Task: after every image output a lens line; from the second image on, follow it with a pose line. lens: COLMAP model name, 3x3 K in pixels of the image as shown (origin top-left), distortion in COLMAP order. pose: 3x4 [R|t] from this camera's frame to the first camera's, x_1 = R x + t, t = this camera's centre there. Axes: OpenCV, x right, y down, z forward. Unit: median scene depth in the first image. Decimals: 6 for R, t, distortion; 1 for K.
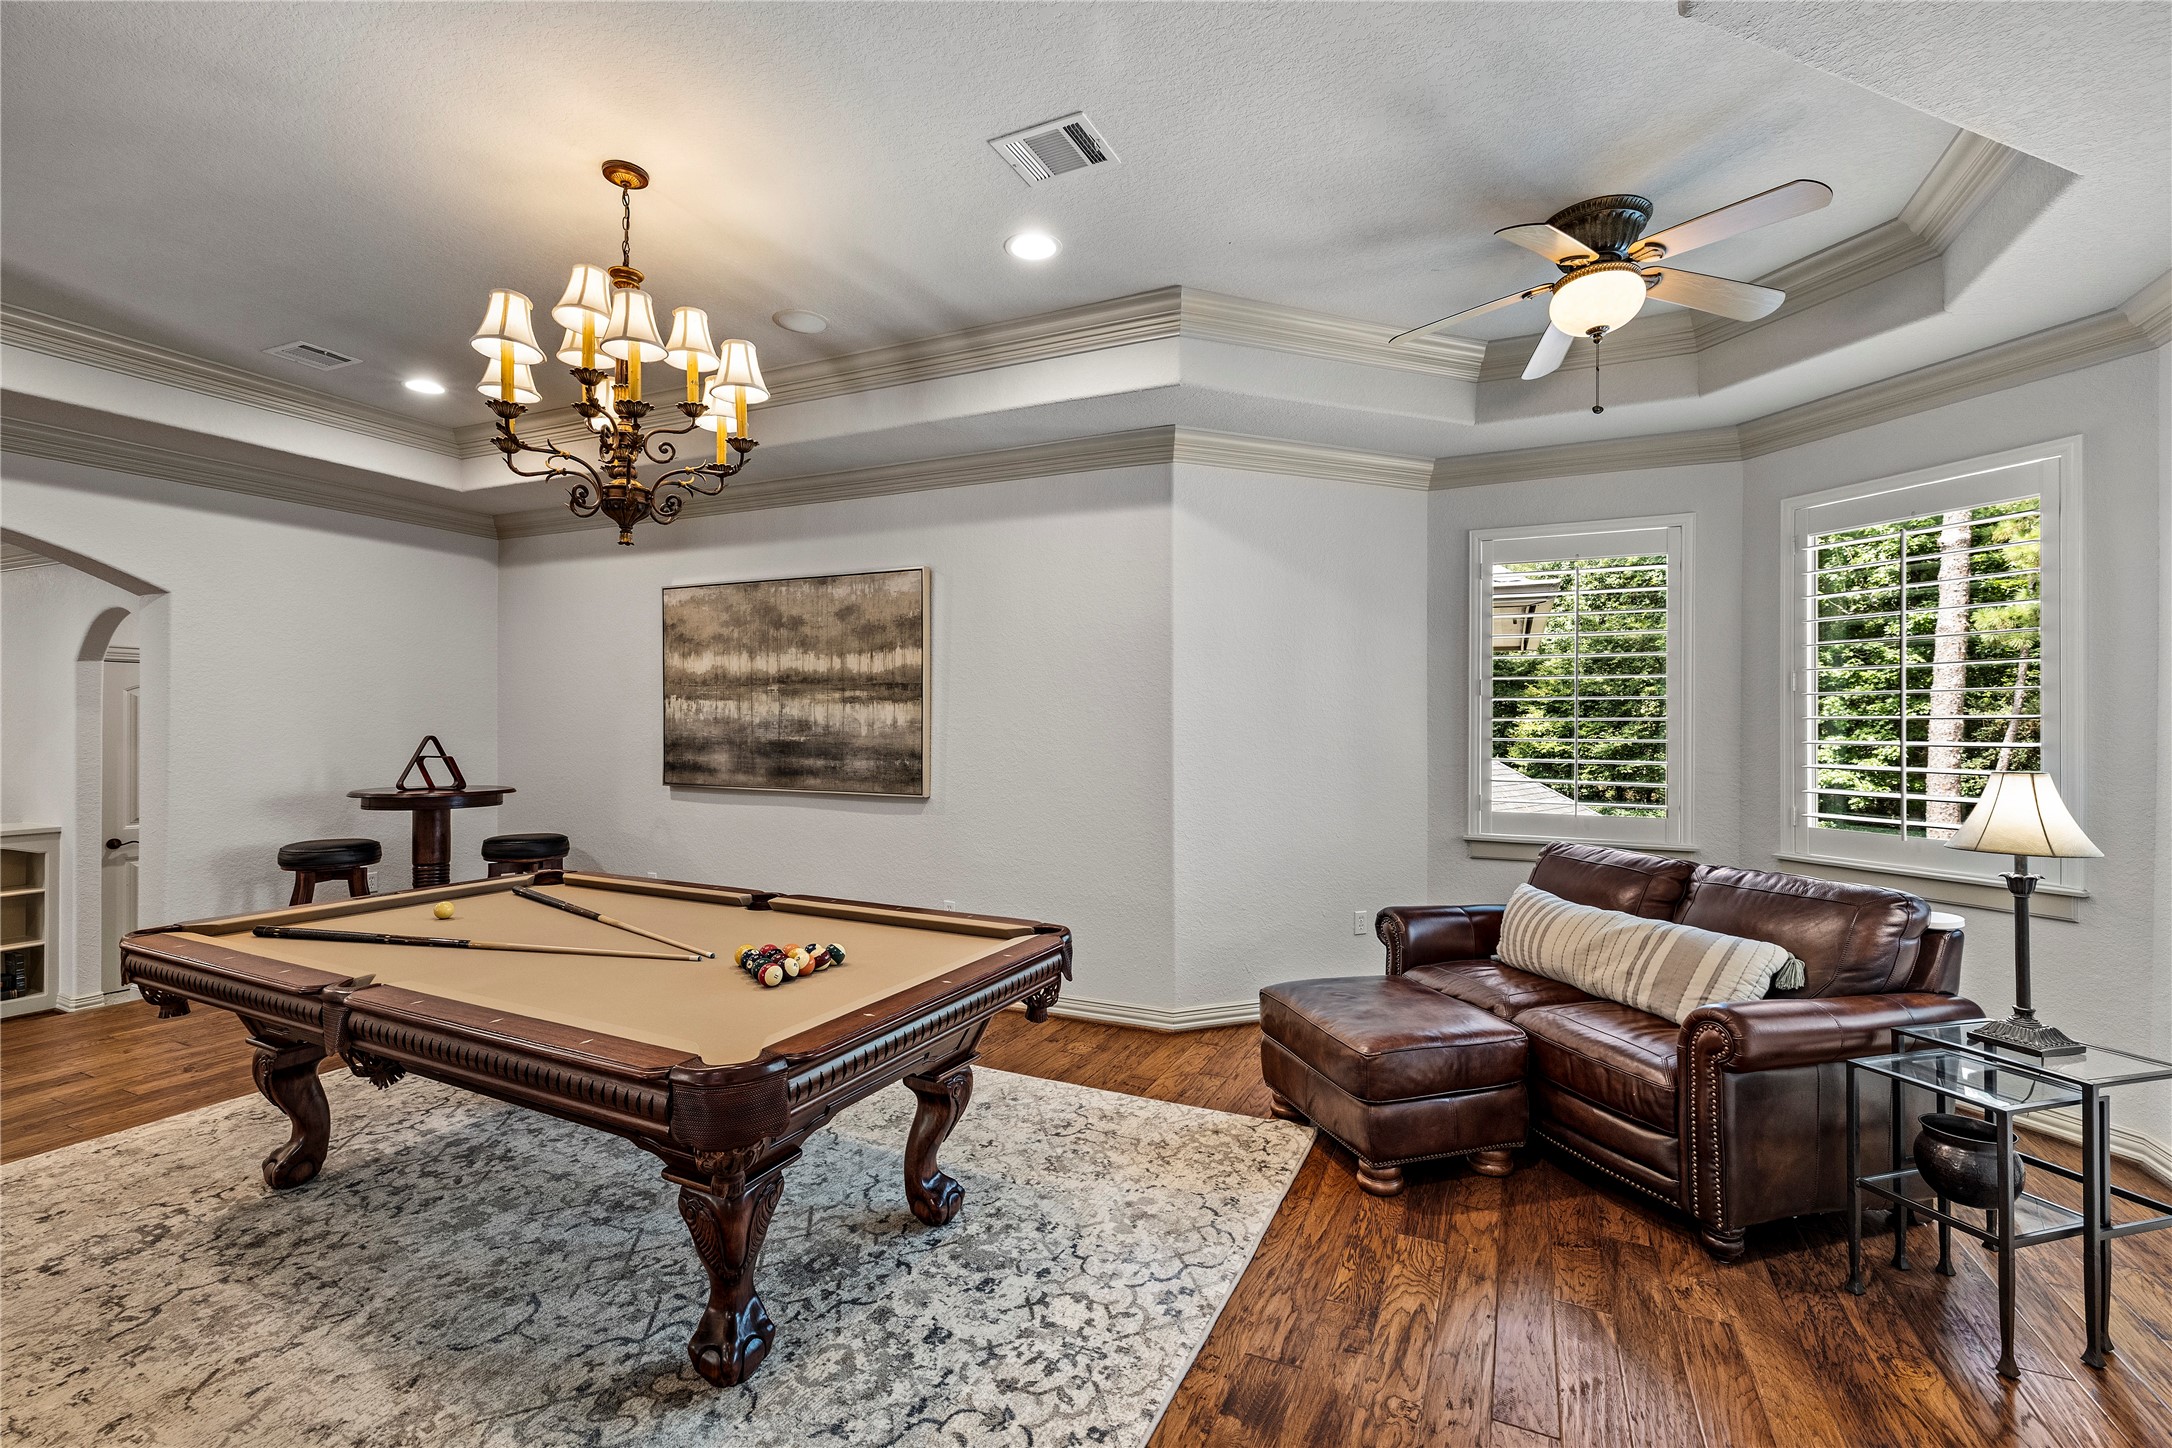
lens RADIAL K [[925.6, 0, 1081.6], [0, 925.6, 717.5], [0, 0, 1]] dist [-0.001259, 0.000093]
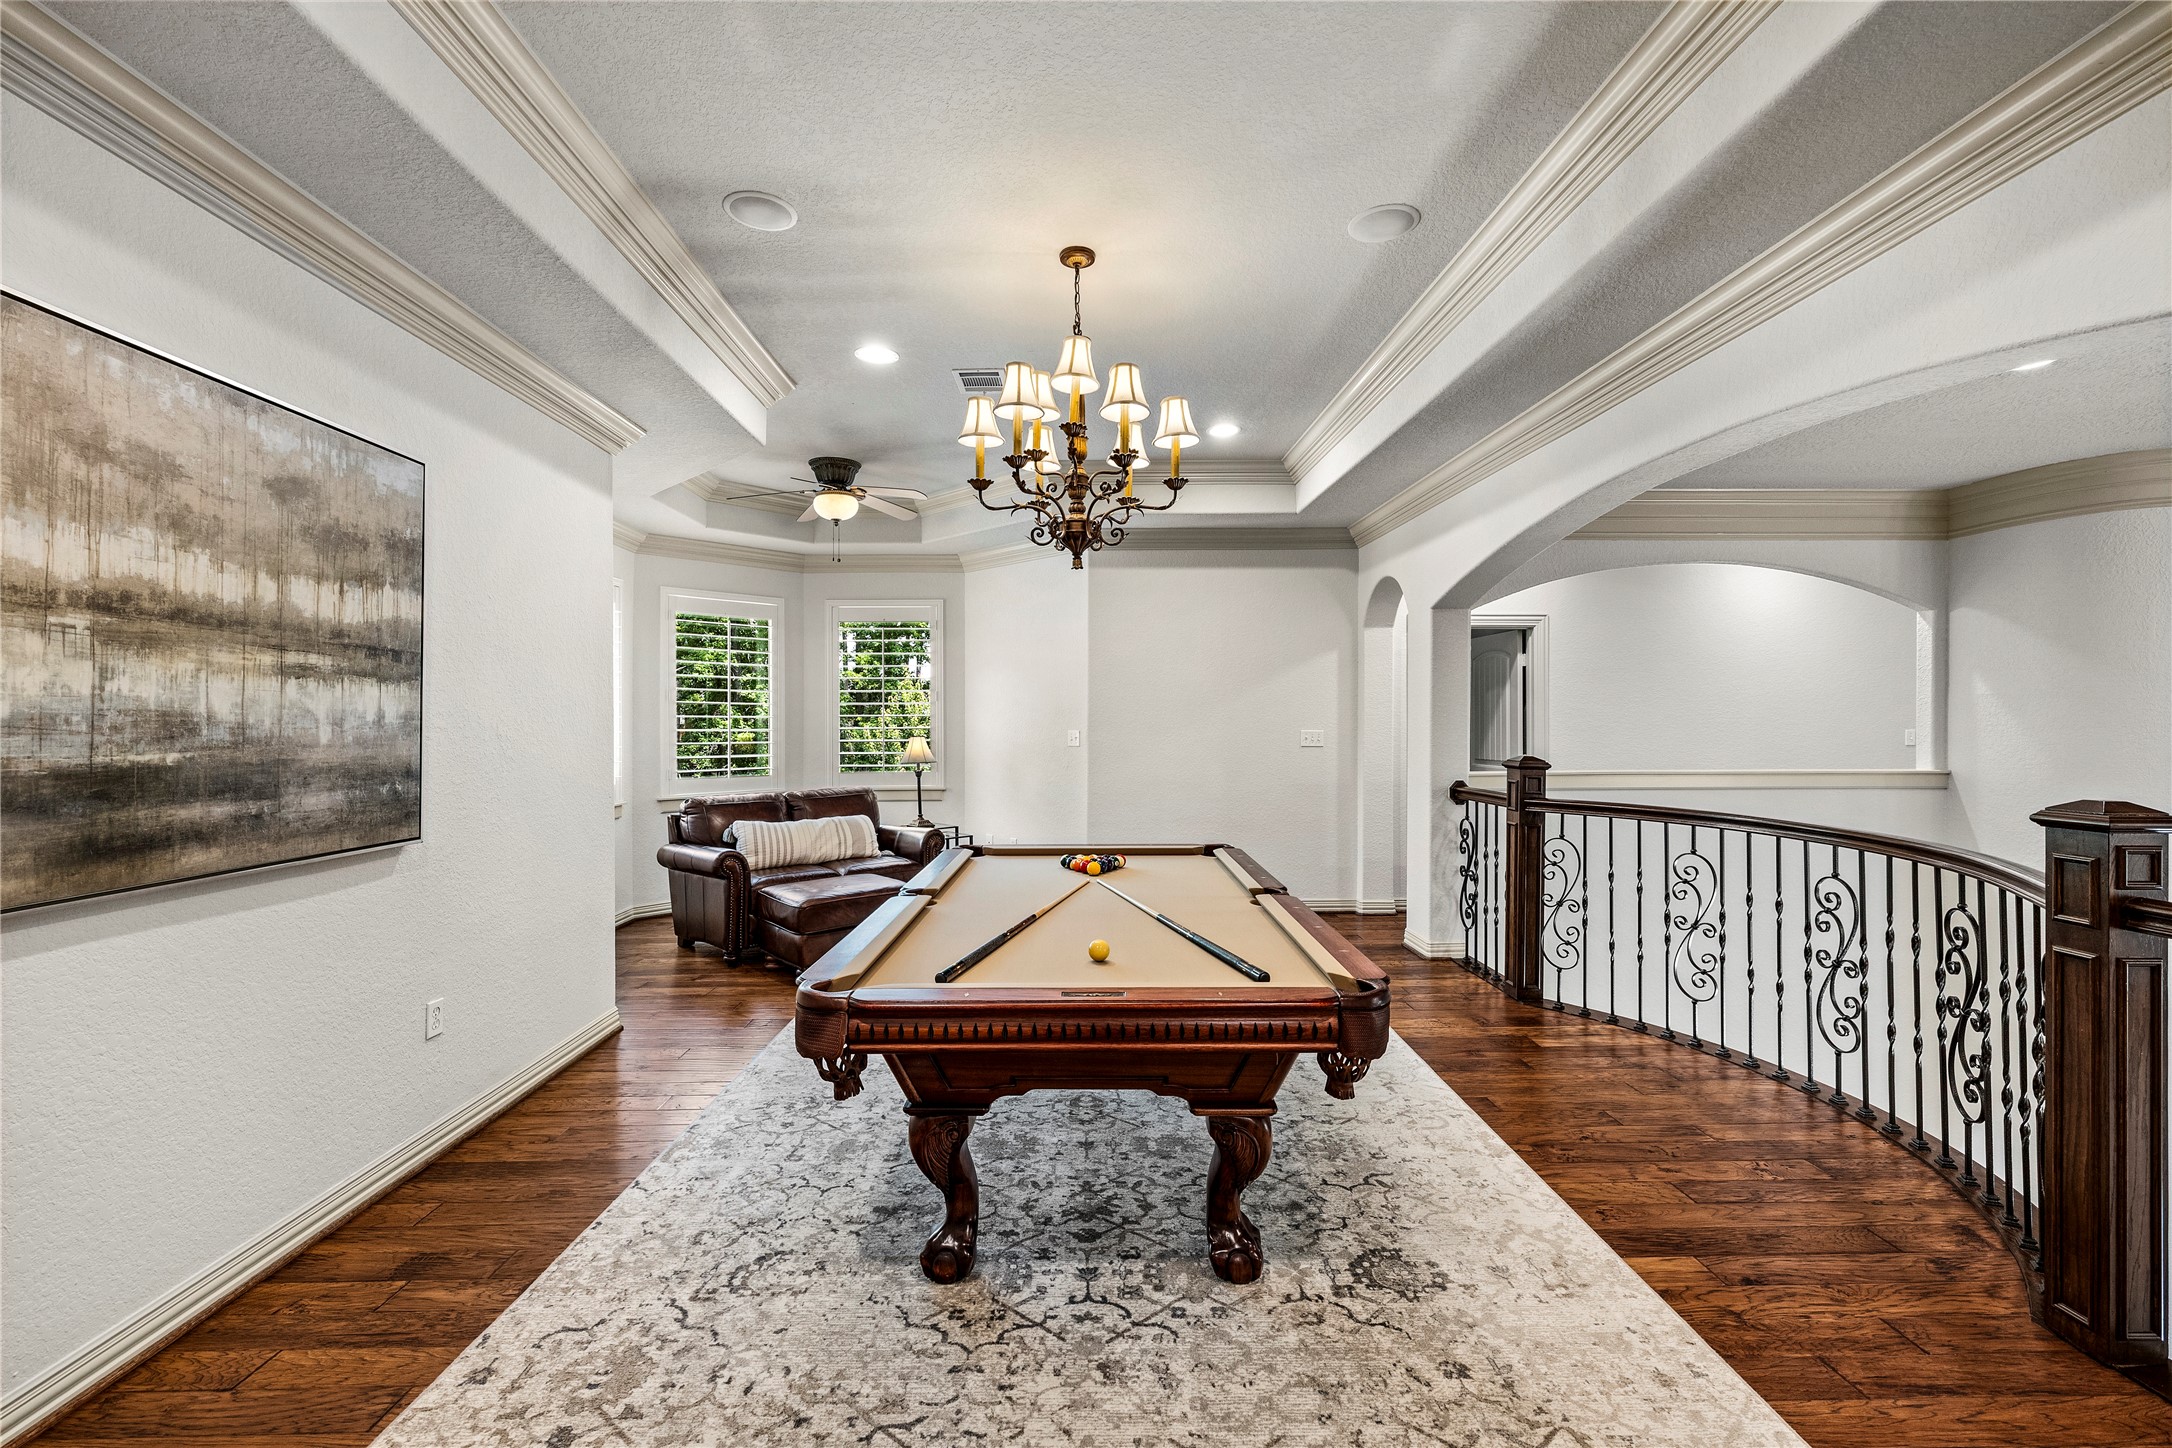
lens RADIAL K [[925.6, 0, 1080.1], [0, 925.6, 719.2], [0, 0, 1]] dist [-0.001259, 0.000093]
pose [[-0.444379, -0.000892, 0.895839, -0.875822], [-0.007540, 0.999968, -0.002744, 0.004331], [-0.895807, -0.007974, -0.444371, 0.856308]]
